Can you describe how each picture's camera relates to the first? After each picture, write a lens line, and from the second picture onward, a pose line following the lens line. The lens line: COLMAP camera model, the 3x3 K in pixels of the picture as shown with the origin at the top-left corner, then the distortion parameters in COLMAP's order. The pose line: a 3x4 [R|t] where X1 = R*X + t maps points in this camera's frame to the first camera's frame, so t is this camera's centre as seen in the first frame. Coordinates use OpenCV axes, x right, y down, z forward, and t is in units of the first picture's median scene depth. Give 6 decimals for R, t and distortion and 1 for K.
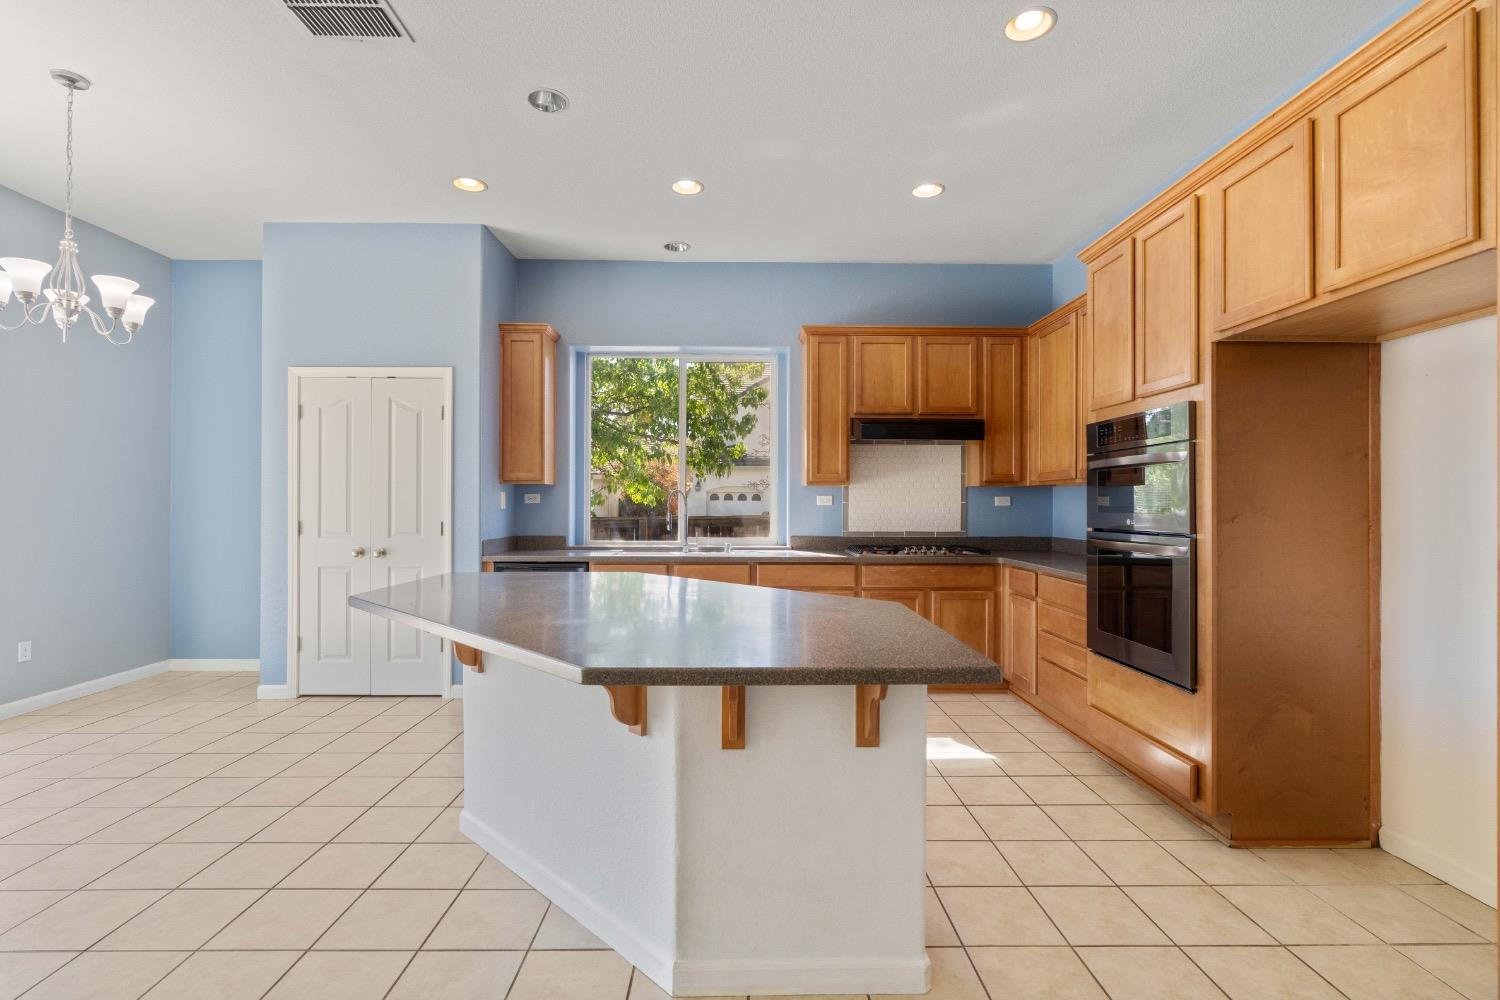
lens RADIAL K [[680.8, 0, 747.4], [0, 680.8, 504.3], [0, 0, 1]] dist [-0.006901, 0.002783]
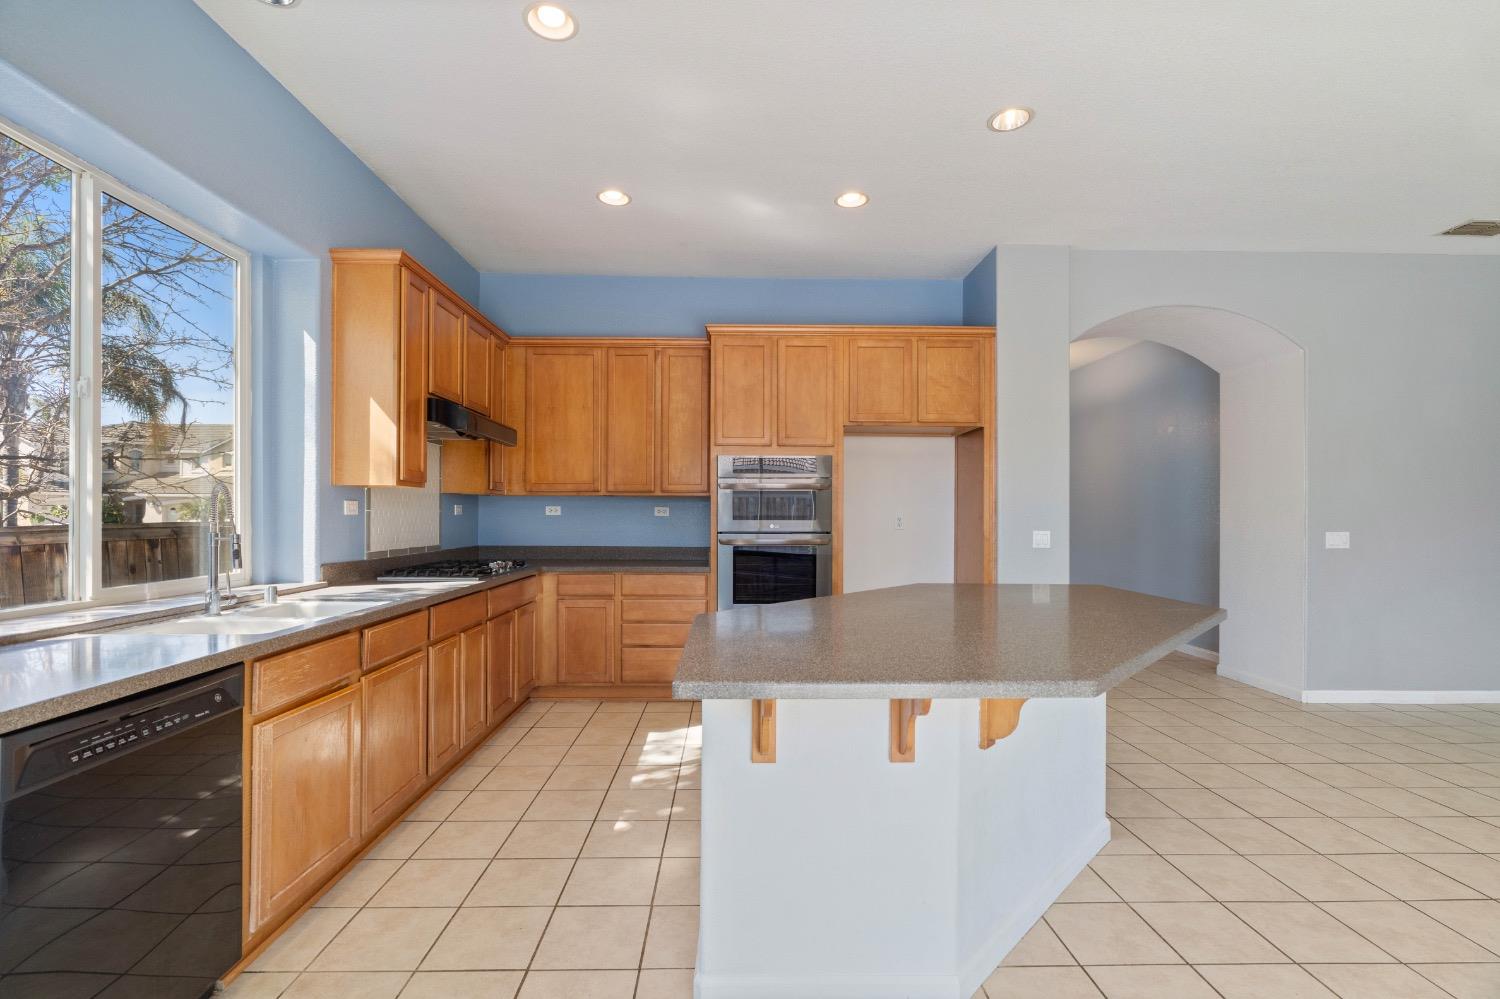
lens RADIAL K [[680.8, 0, 745.4], [0, 680.8, 512.5], [0, 0, 1]] dist [-0.006901, 0.002783]
pose [[-0.002096, -0.000789, 0.999997, -0.628574], [-0.004371, 0.999990, 0.000779, -0.003523], [-0.999988, -0.004369, -0.002099, 0.696849]]
